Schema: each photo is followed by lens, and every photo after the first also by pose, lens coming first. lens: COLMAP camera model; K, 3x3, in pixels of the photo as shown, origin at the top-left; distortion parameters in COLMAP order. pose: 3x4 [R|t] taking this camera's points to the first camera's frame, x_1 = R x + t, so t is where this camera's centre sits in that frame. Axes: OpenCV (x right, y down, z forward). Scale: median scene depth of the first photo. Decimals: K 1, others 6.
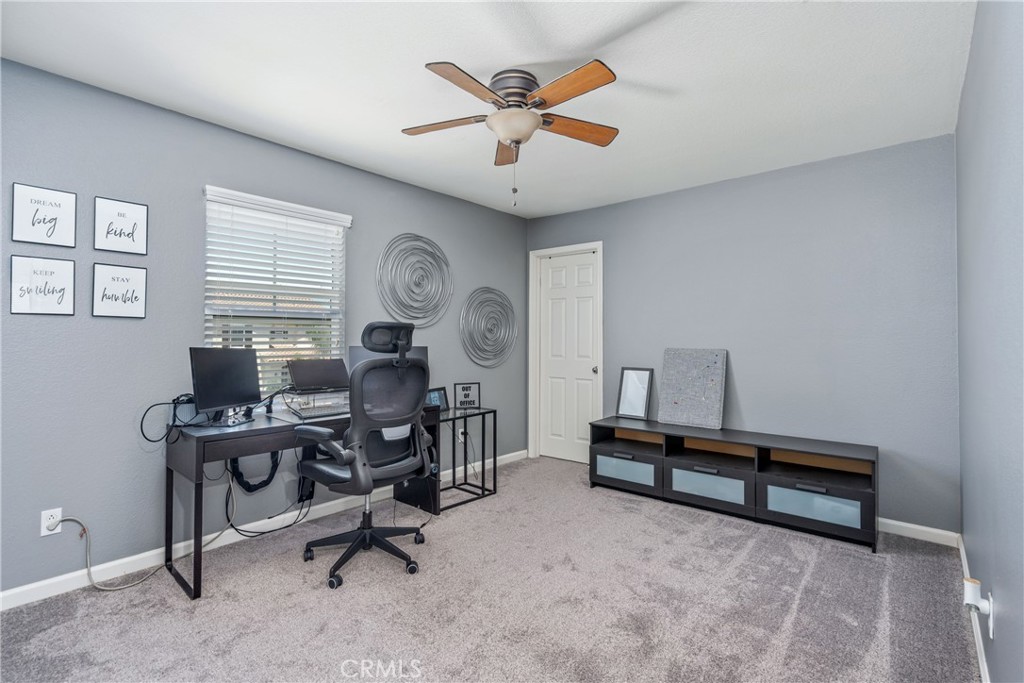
lens RADIAL K [[466.6, 0, 510.7], [0, 466.6, 338.7], [0, 0, 1]] dist [0.003913, 0.000247]
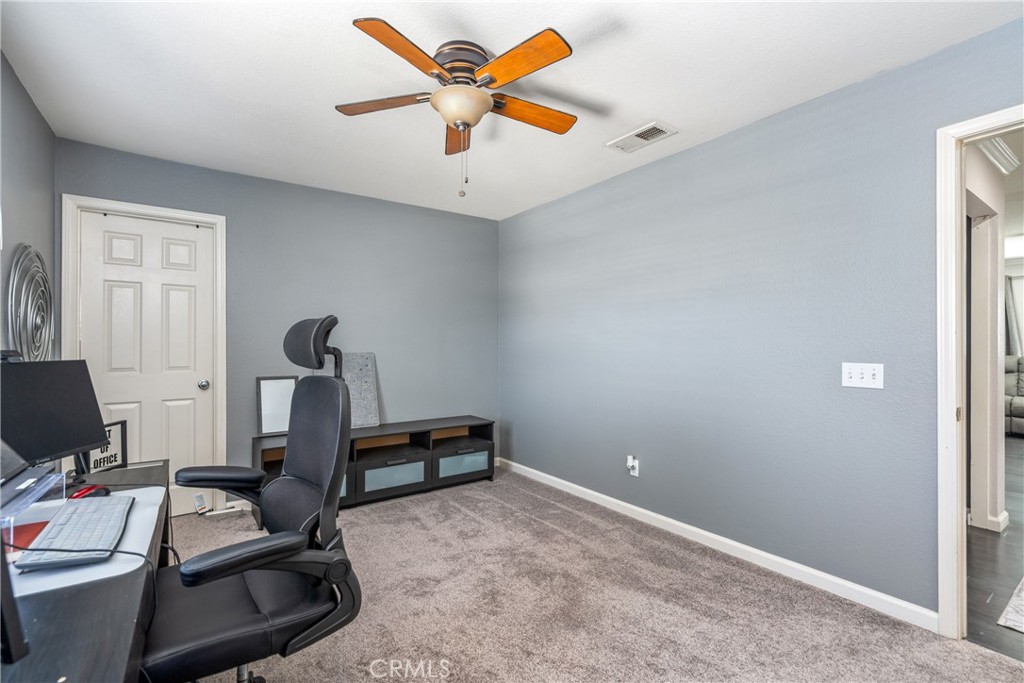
lens RADIAL K [[466.6, 0, 511.3], [0, 466.6, 341.9], [0, 0, 1]] dist [0.003913, 0.000247]
pose [[0.249986, -0.001775, 0.968248, -0.675143], [-0.002418, 0.999994, 0.002458, -0.006874], [-0.968247, -0.002956, 0.249980, 0.535950]]
